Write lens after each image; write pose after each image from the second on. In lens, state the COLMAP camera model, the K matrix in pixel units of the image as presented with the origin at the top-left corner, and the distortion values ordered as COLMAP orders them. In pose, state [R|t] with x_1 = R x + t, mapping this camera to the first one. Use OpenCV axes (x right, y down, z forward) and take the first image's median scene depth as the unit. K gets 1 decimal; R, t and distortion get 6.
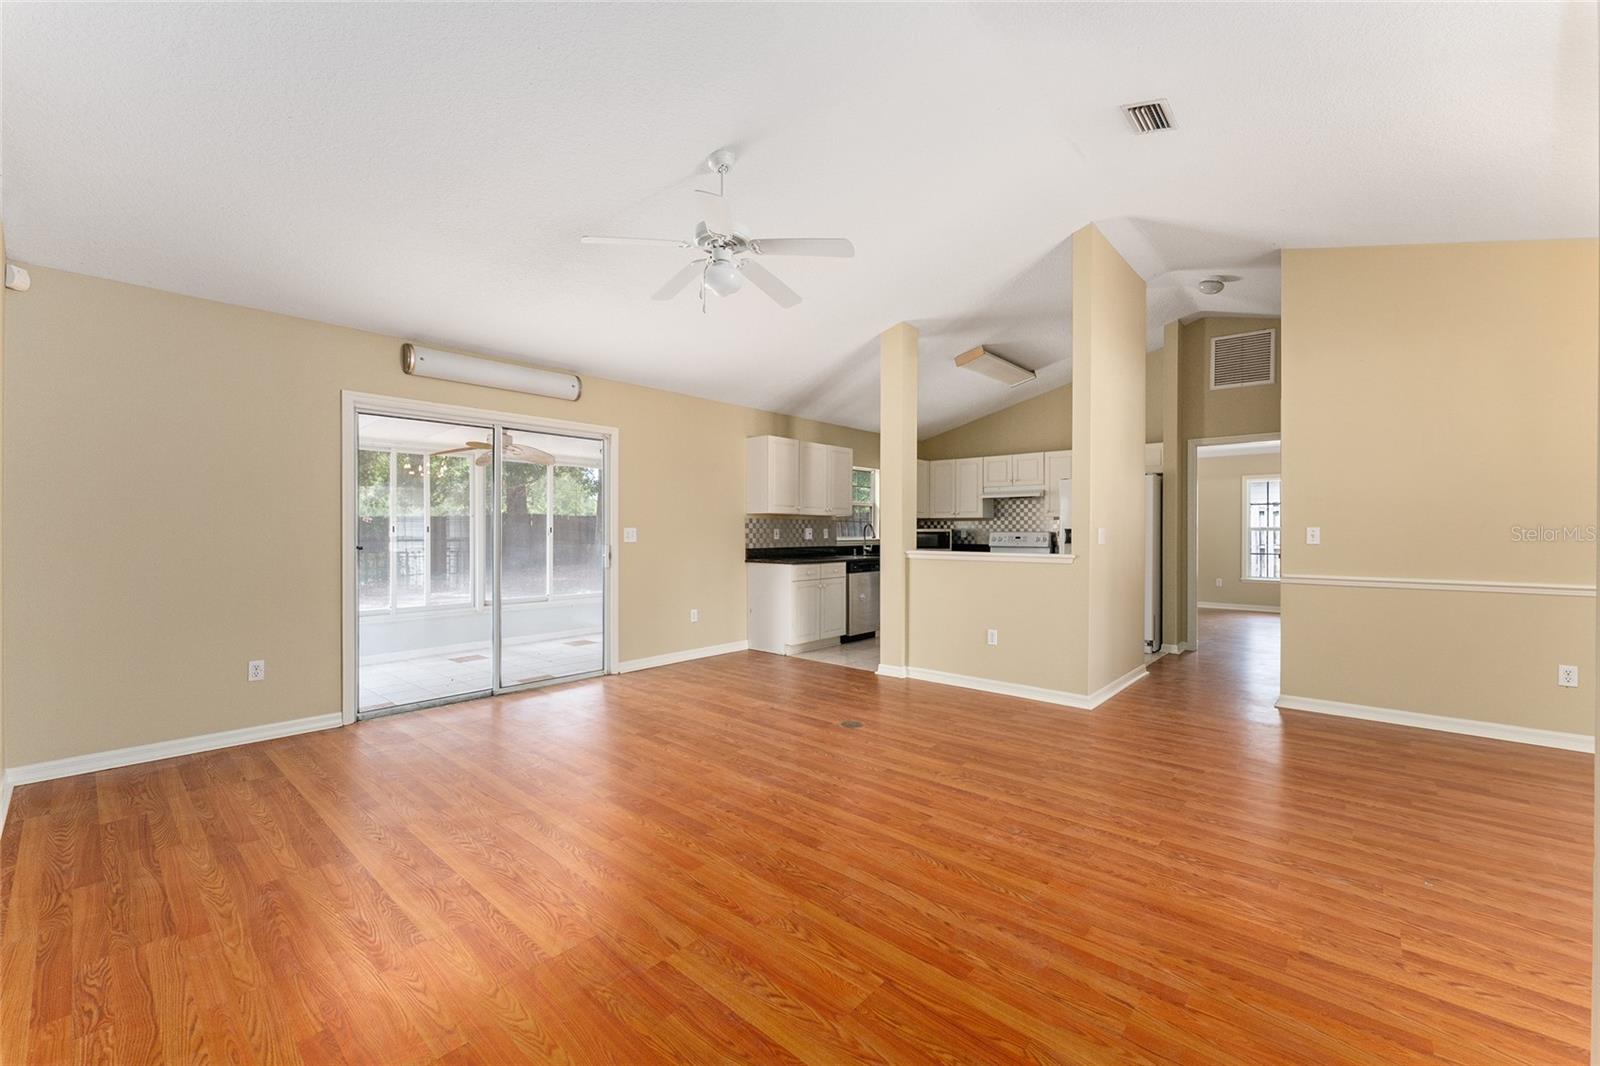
lens RADIAL K [[640.6, 0, 796.9], [0, 640.6, 532.6], [0, 0, 1]] dist [-0.000463, -0.000003]
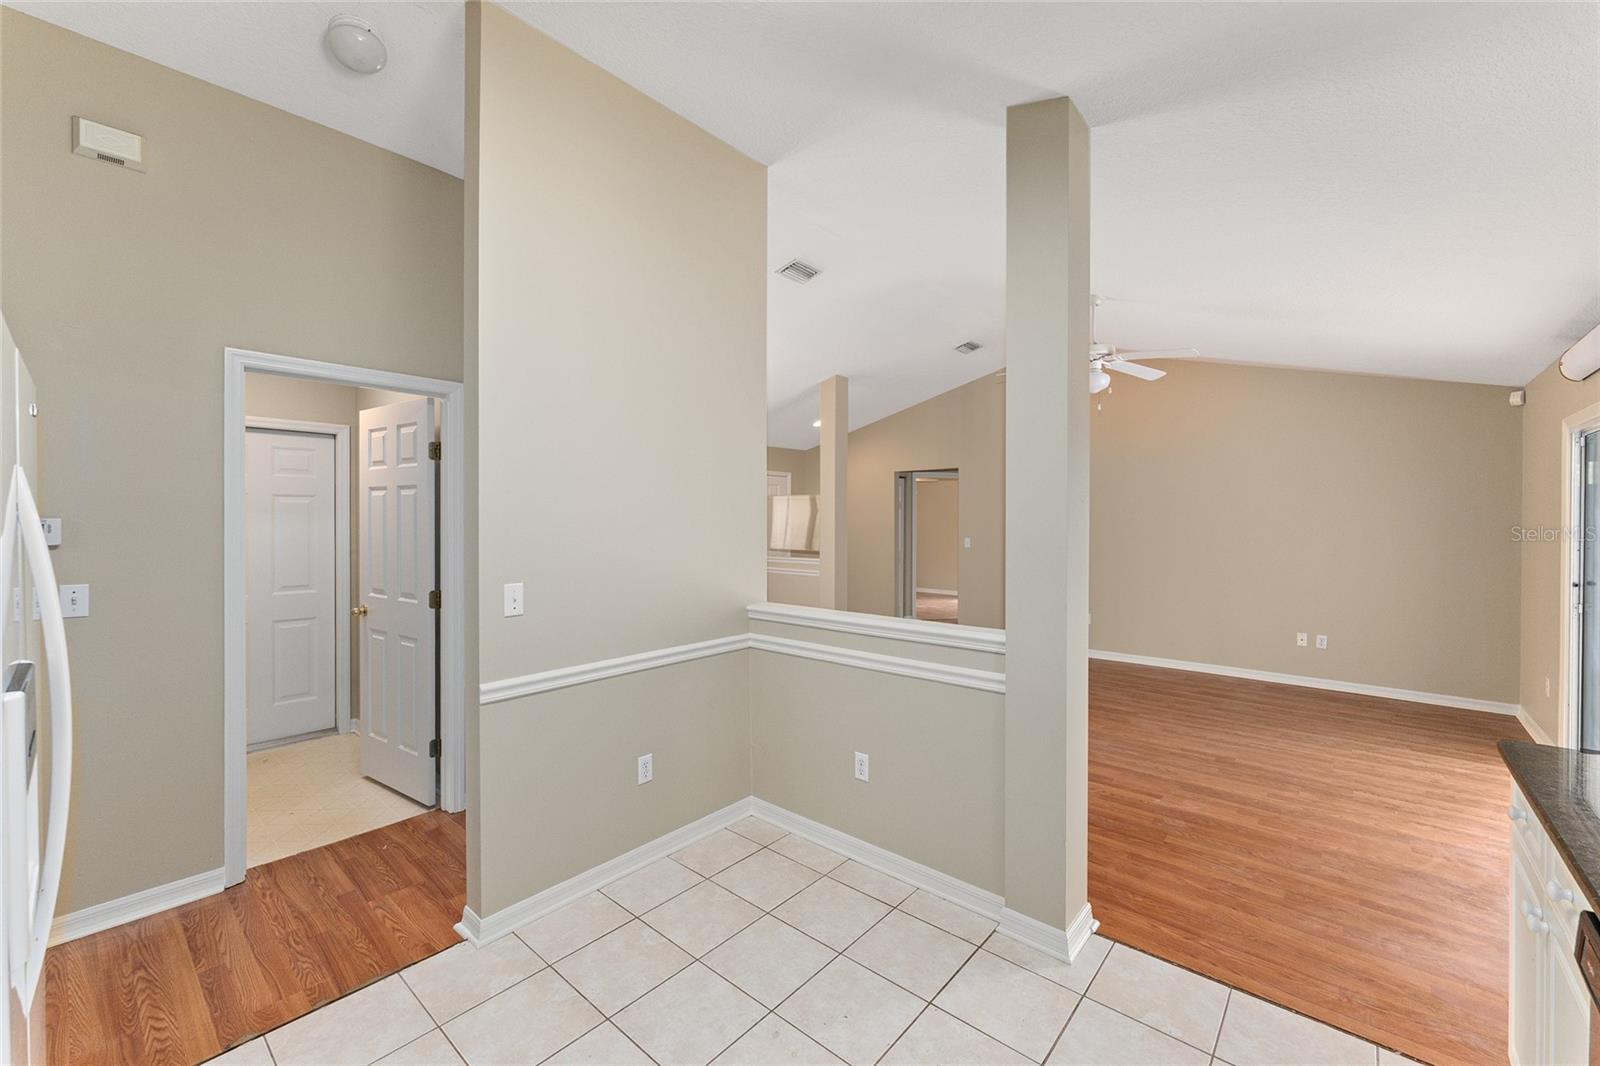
lens RADIAL K [[645.8, 0, 799.9], [0, 645.8, 521.1], [0, 0, 1]] dist [0.002041, 0.000176]
pose [[-0.999866, -0.003546, -0.016006, 0.475242], [-0.003649, 0.999973, 0.006407, -0.074954], [0.015983, 0.006464, -0.999851, 2.057339]]
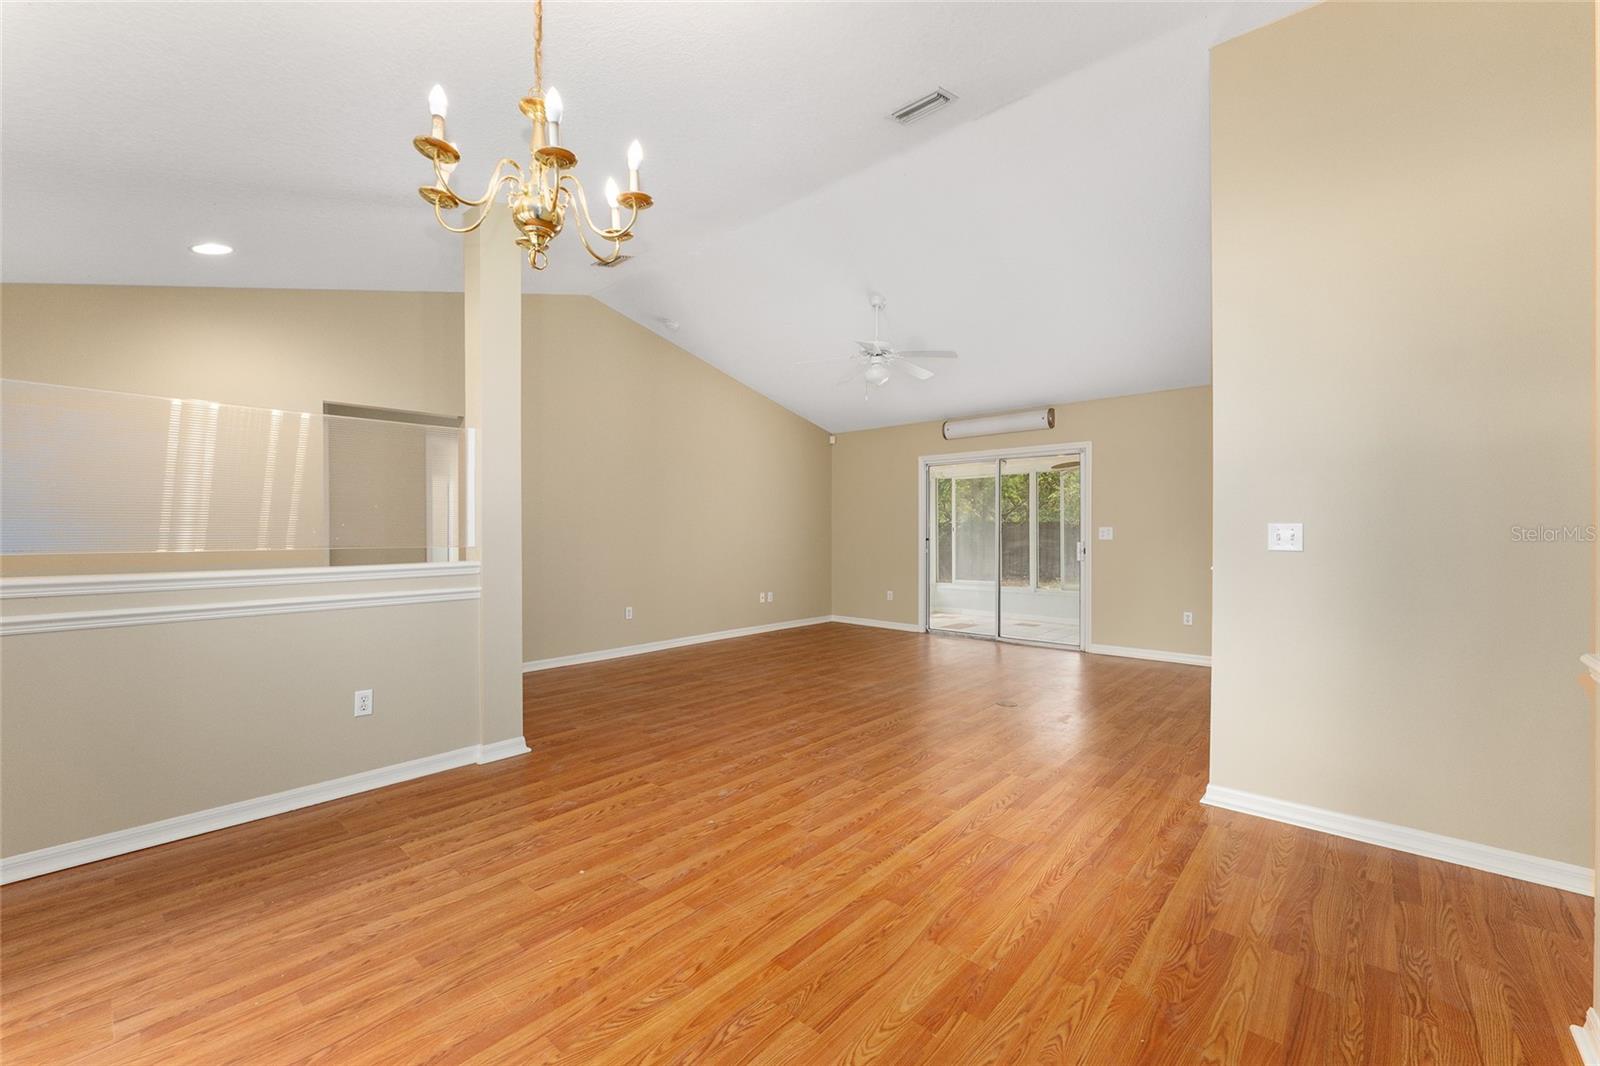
lens RADIAL K [[647.7, 0, 800.0], [0, 647.7, 533.0], [0, 0, 1]] dist [-0.000296, -0.000029]
pose [[0.000997, 0.002850, -0.999995, 1.281775], [-0.001120, 0.999995, 0.002849, 0.000936], [0.999999, 0.001117, 0.001001, 0.678795]]
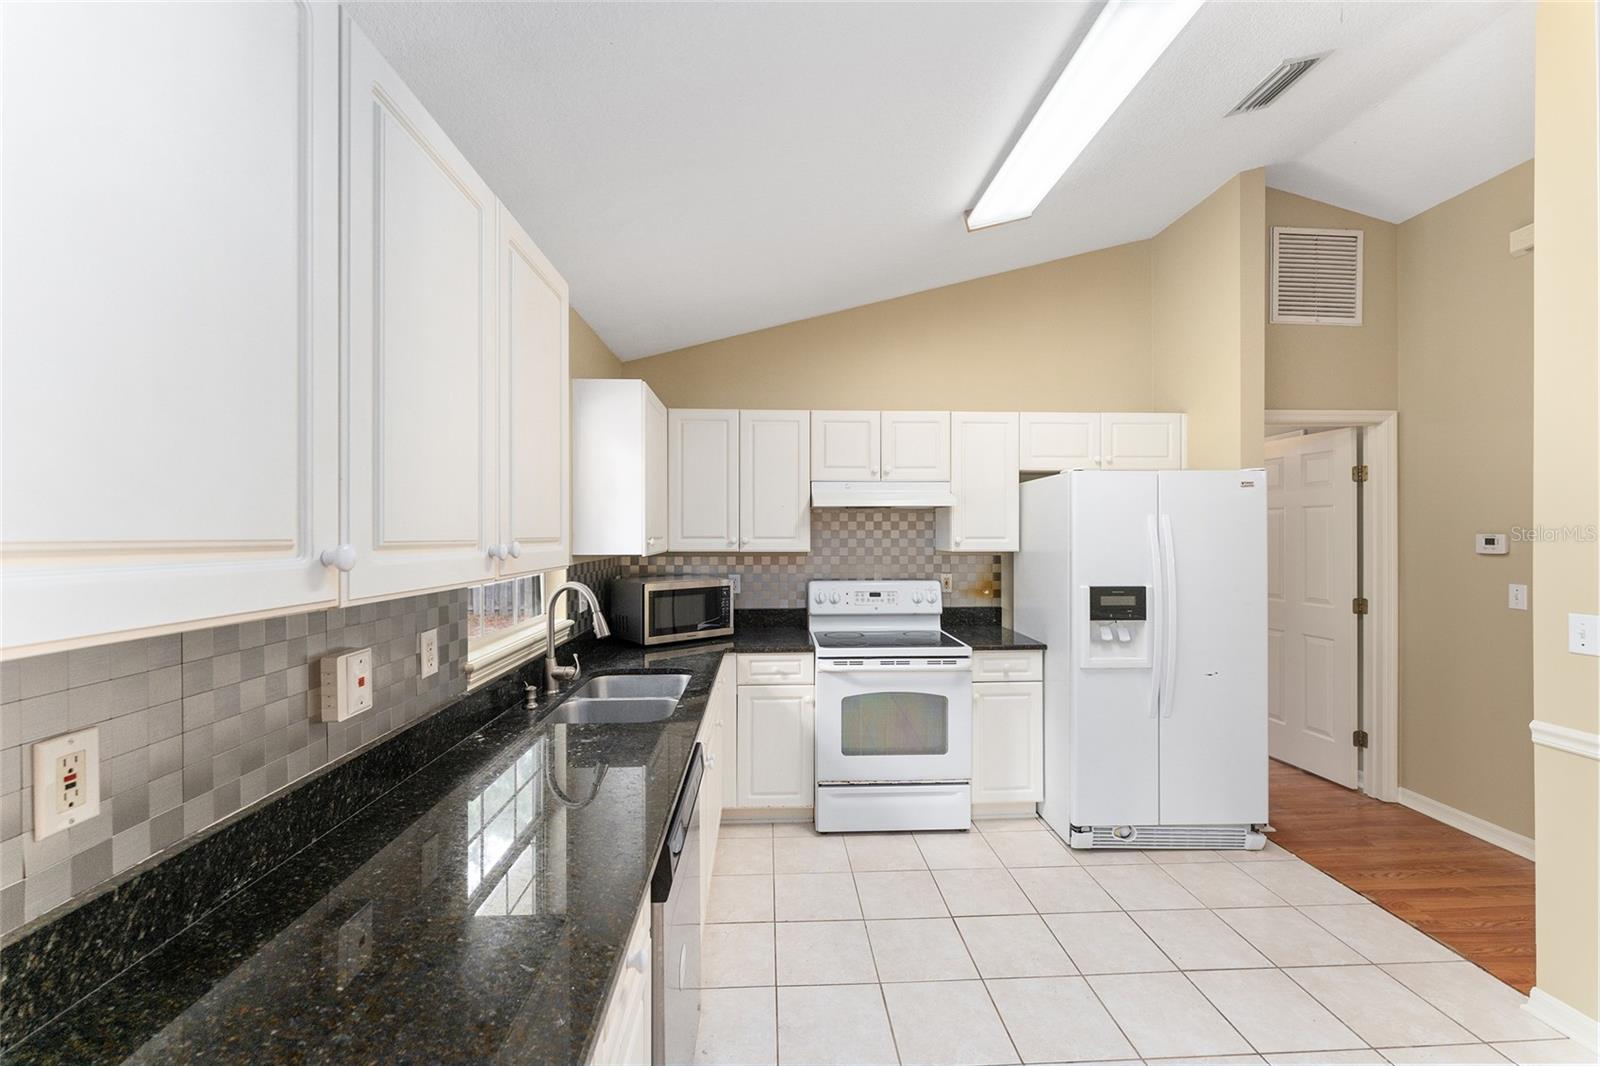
lens RADIAL K [[640.6, 0, 796.9], [0, 640.6, 532.6], [0, 0, 1]] dist [-0.000463, -0.000003]
pose [[0.712887, -0.000261, 0.701279, -0.036160], [0.004038, 0.999985, -0.003733, -0.074486], [-0.701268, 0.005493, 0.712877, 1.512849]]
